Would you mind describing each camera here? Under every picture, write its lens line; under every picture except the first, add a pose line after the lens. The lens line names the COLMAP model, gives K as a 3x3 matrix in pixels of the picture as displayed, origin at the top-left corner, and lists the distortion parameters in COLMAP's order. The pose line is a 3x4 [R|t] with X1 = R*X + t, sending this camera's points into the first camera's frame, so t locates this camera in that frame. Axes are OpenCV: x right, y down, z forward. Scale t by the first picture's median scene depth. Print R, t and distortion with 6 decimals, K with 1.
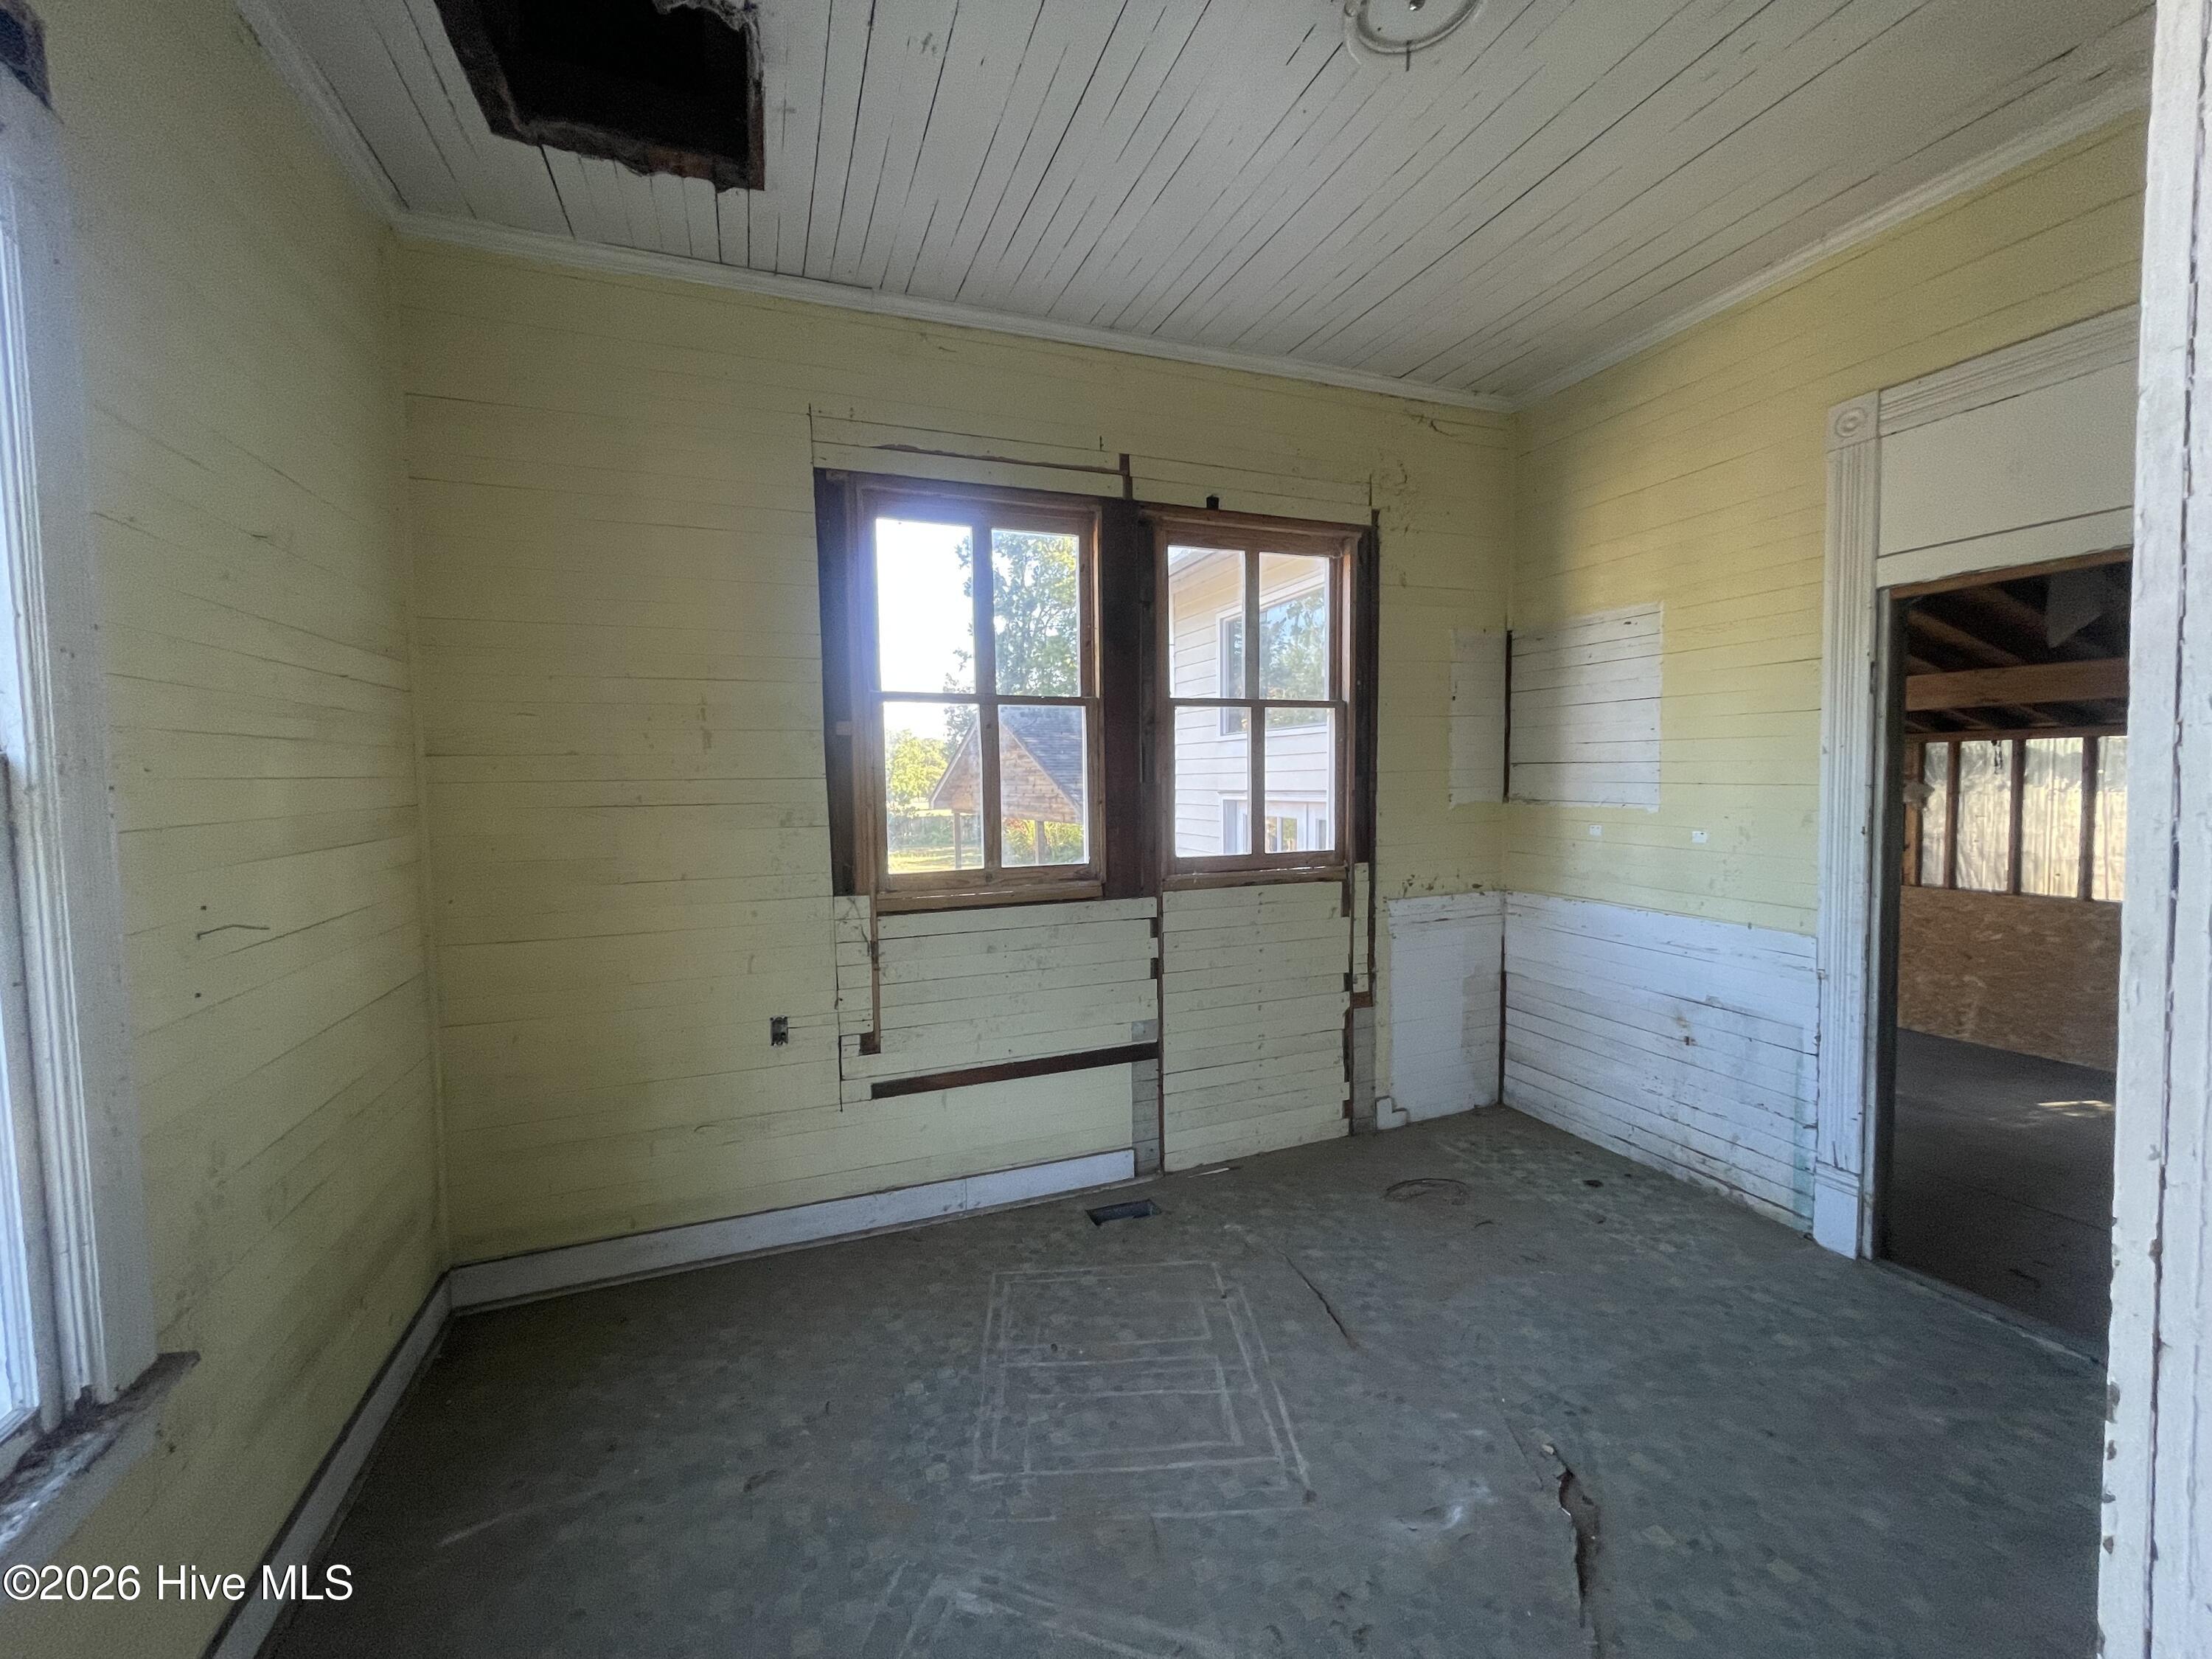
lens RADIAL K [[891.8, 0, 1121.3], [0, 891.8, 830.3], [0, 0, 1]] dist [-0.001782, 0.001043]
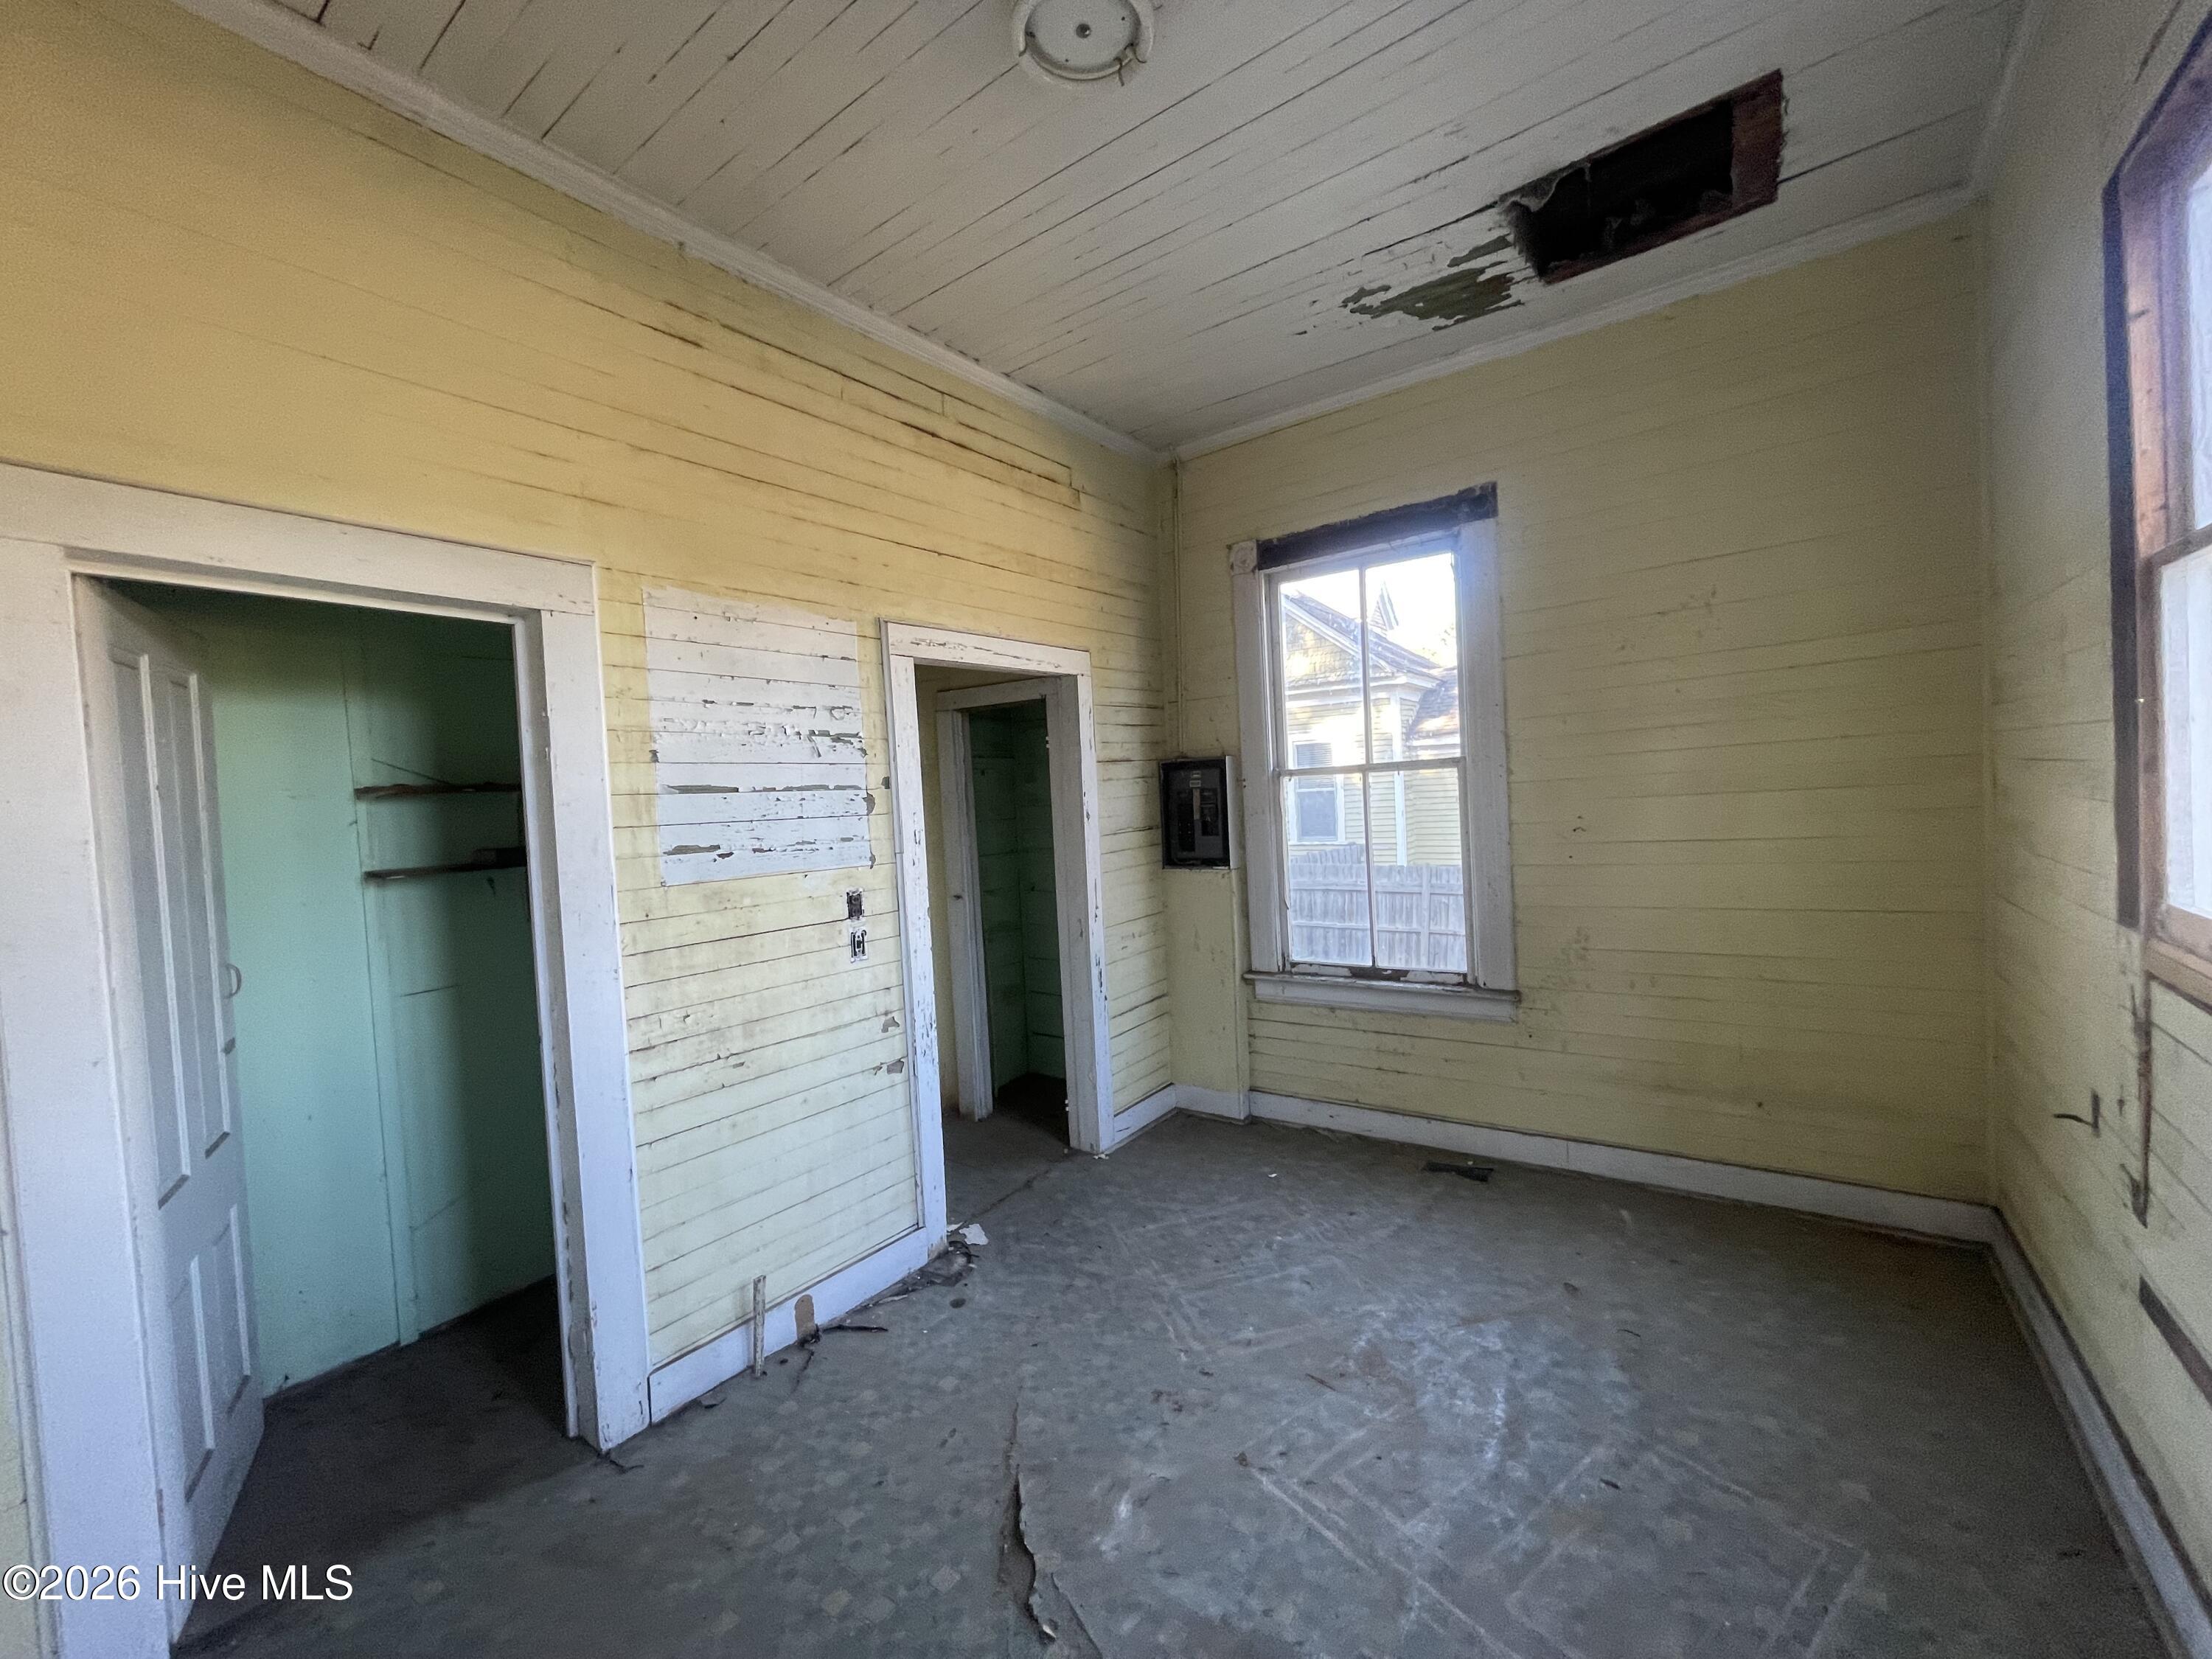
lens RADIAL K [[891.8, 0, 1109.4], [0, 891.8, 825.2], [0, 0, 1]] dist [-0.001782, 0.001043]
pose [[-0.847394, 0.086448, -0.523880, 0.835495], [0.046454, 0.994944, 0.089040, -0.116045], [0.528929, 0.051116, -0.847125, 1.766446]]
